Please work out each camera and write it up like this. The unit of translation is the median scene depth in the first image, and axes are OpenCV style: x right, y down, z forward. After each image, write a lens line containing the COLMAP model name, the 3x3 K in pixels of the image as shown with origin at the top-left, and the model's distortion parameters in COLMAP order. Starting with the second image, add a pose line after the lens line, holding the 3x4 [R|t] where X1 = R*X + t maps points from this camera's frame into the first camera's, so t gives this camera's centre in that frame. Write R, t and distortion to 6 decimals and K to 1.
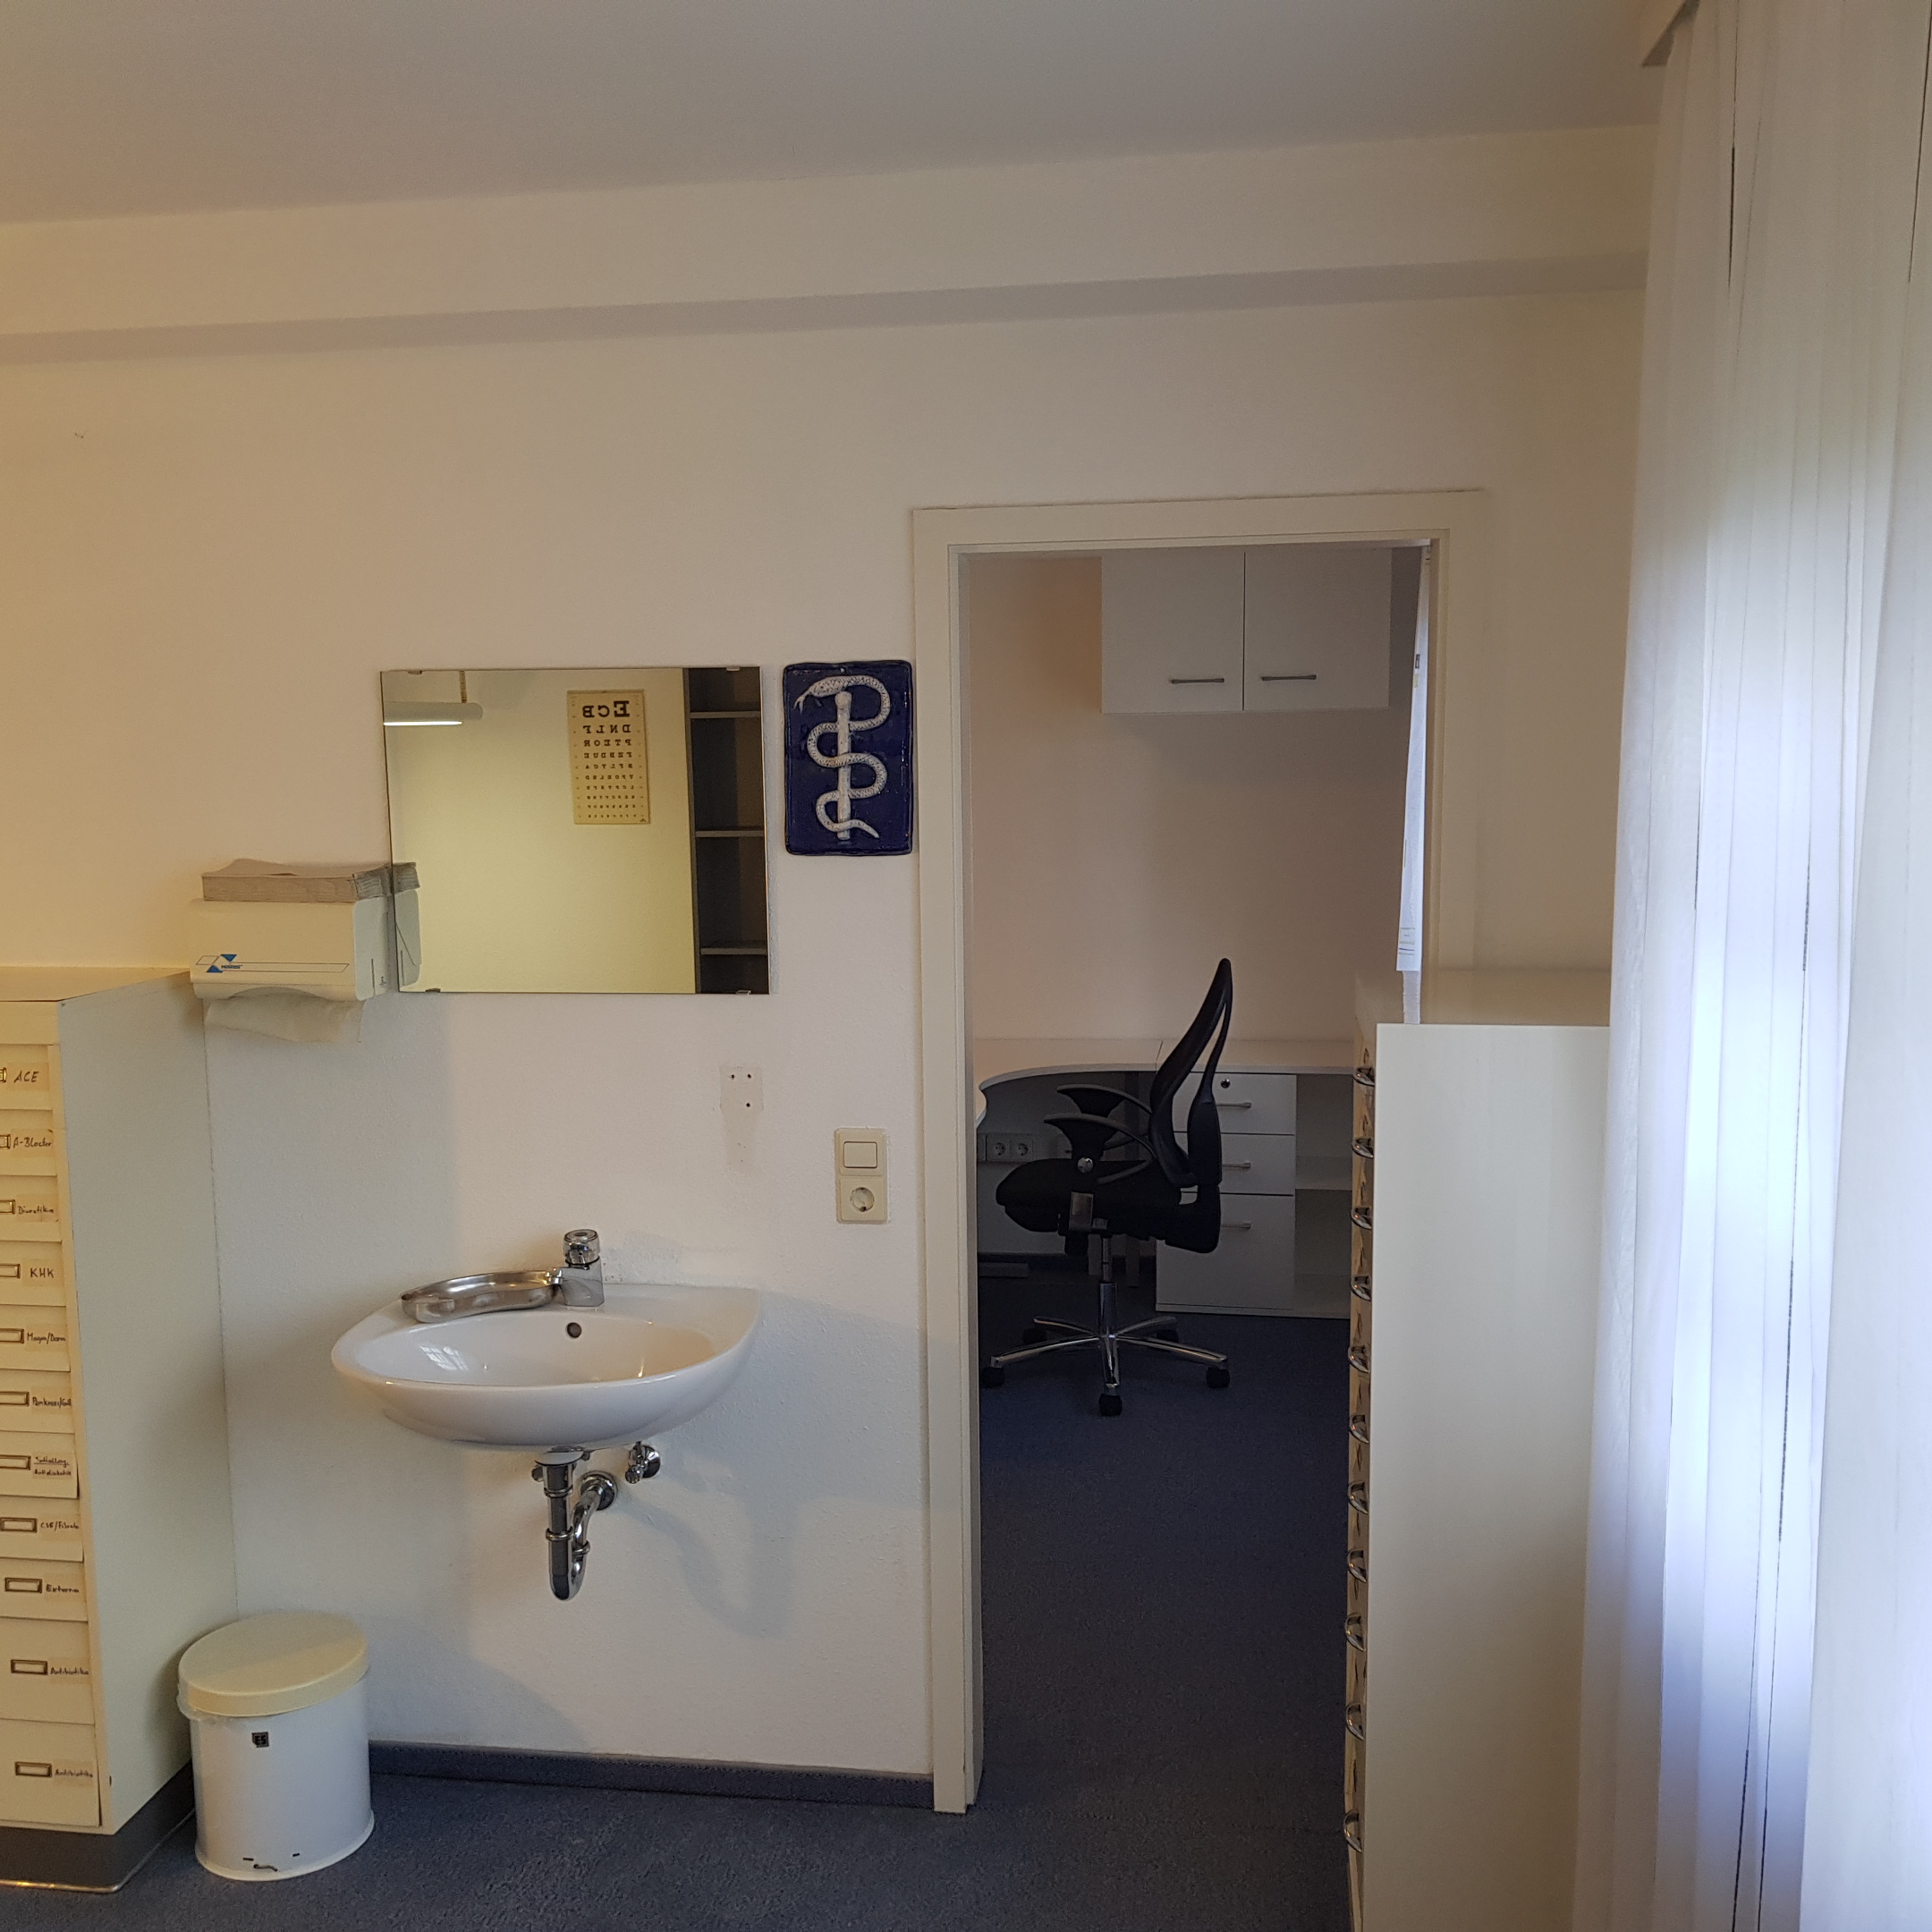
lens RADIAL K [[2039.5, 0, 968.4], [0, 2039.5, 974.5], [0, 0, 1]] dist [0.036692, 0.000000]
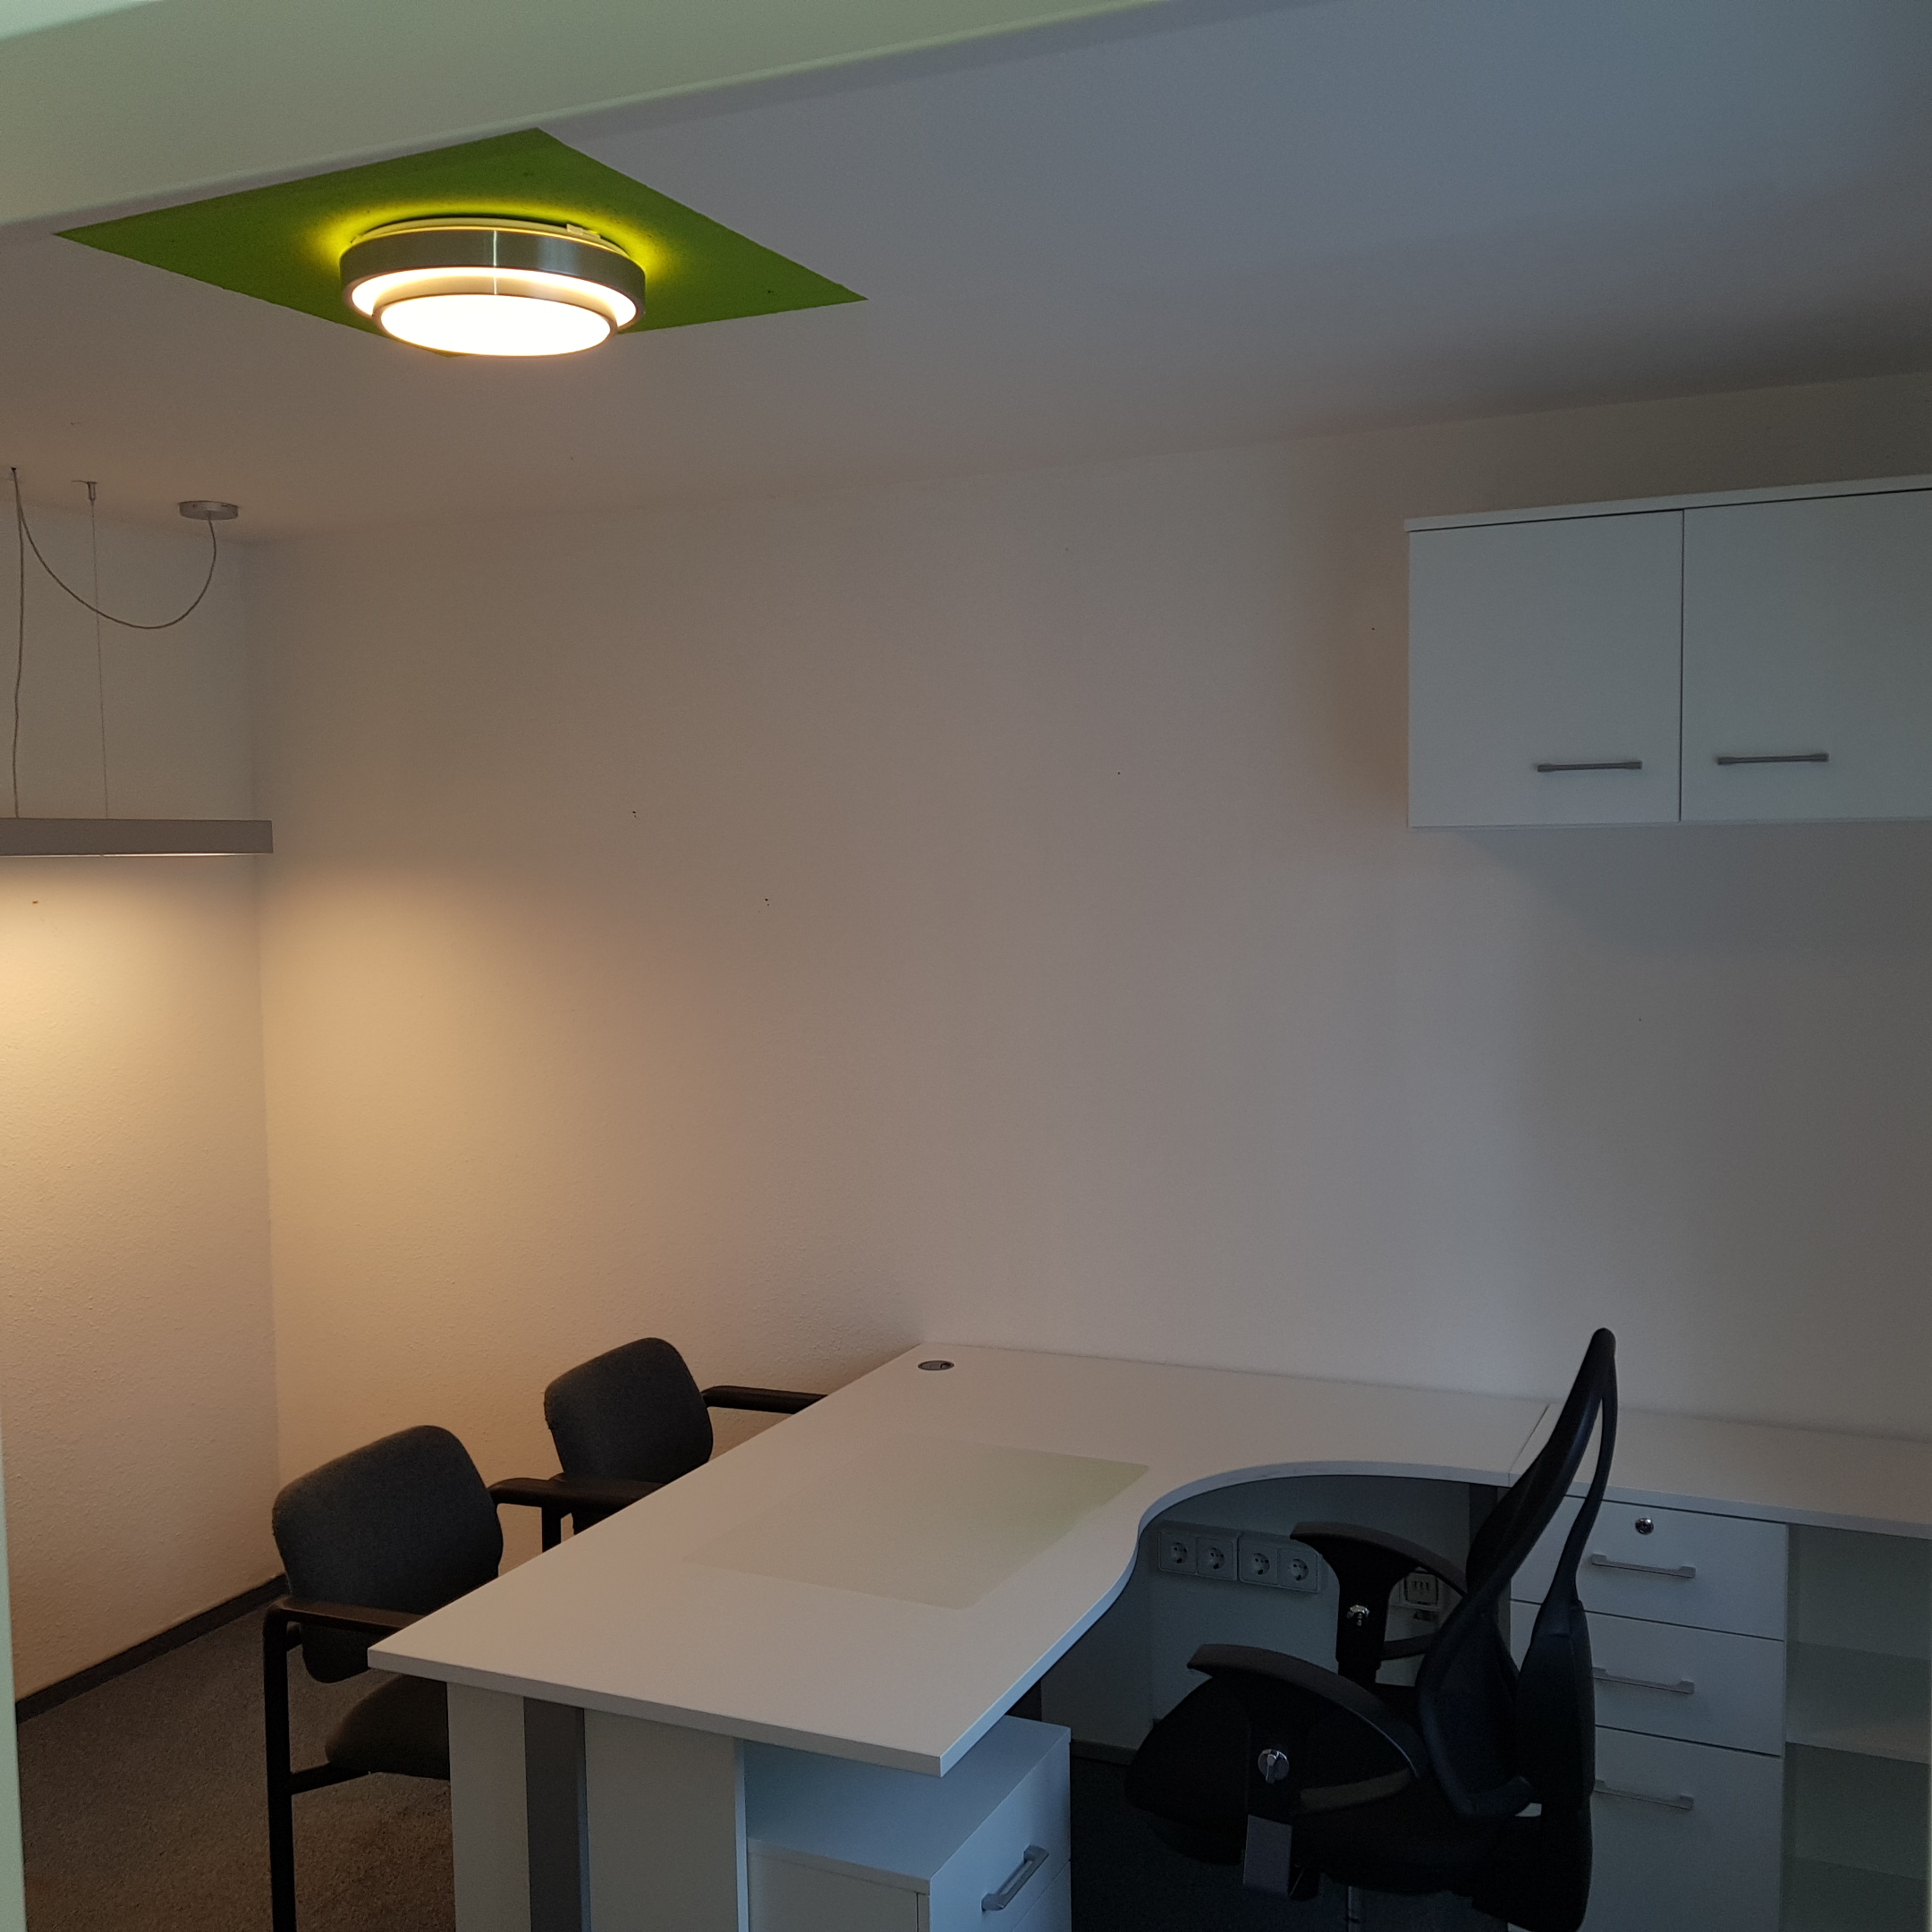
lens RADIAL K [[2039.5, 0, 973.4], [0, 2039.5, 963.3], [0, 0, 1]] dist [0.036692, 0.000000]
pose [[0.962994, 0.014746, -0.269118, 0.101949], [-0.030315, 0.998092, -0.053790, -0.058469], [0.267811, 0.059958, 0.961604, 0.443104]]
